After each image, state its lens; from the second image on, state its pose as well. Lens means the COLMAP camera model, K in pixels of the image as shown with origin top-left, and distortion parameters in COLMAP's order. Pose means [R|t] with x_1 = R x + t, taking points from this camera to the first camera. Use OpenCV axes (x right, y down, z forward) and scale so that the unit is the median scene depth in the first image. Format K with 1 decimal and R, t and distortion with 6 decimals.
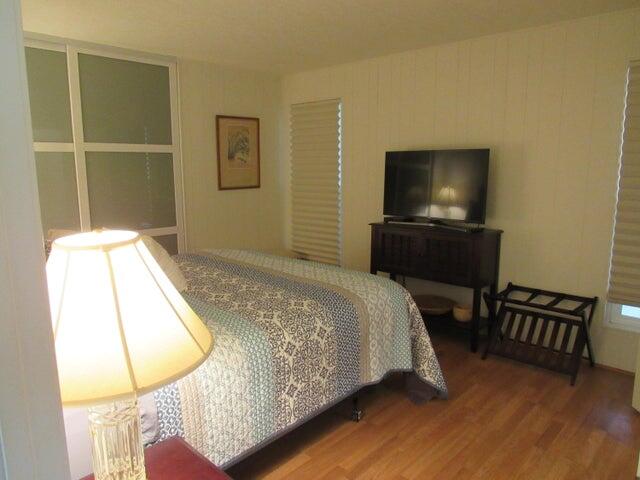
lens RADIAL K [[455.8, 0, 319.1], [0, 455.8, 241.1], [0, 0, 1]] dist [-0.019267, 0.003156]
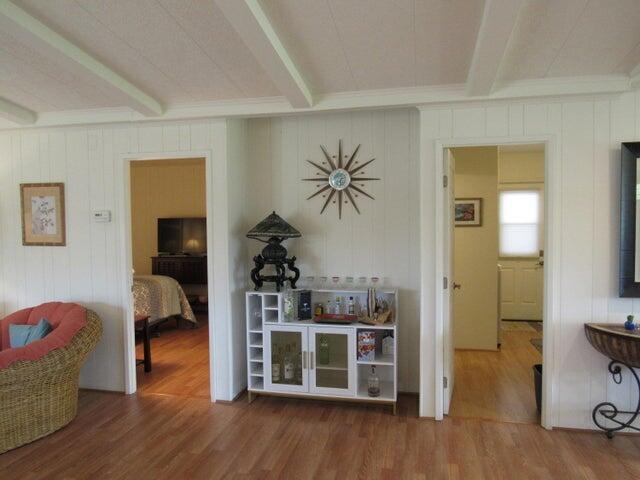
lens RADIAL K [[455.8, 0, 318.0], [0, 455.8, 242.6], [0, 0, 1]] dist [-0.019267, 0.003156]
pose [[0.857540, -0.023267, 0.513891, -0.357092], [0.087866, 0.990921, -0.101759, 0.212132], [-0.506857, 0.132416, 0.851799, -1.288433]]
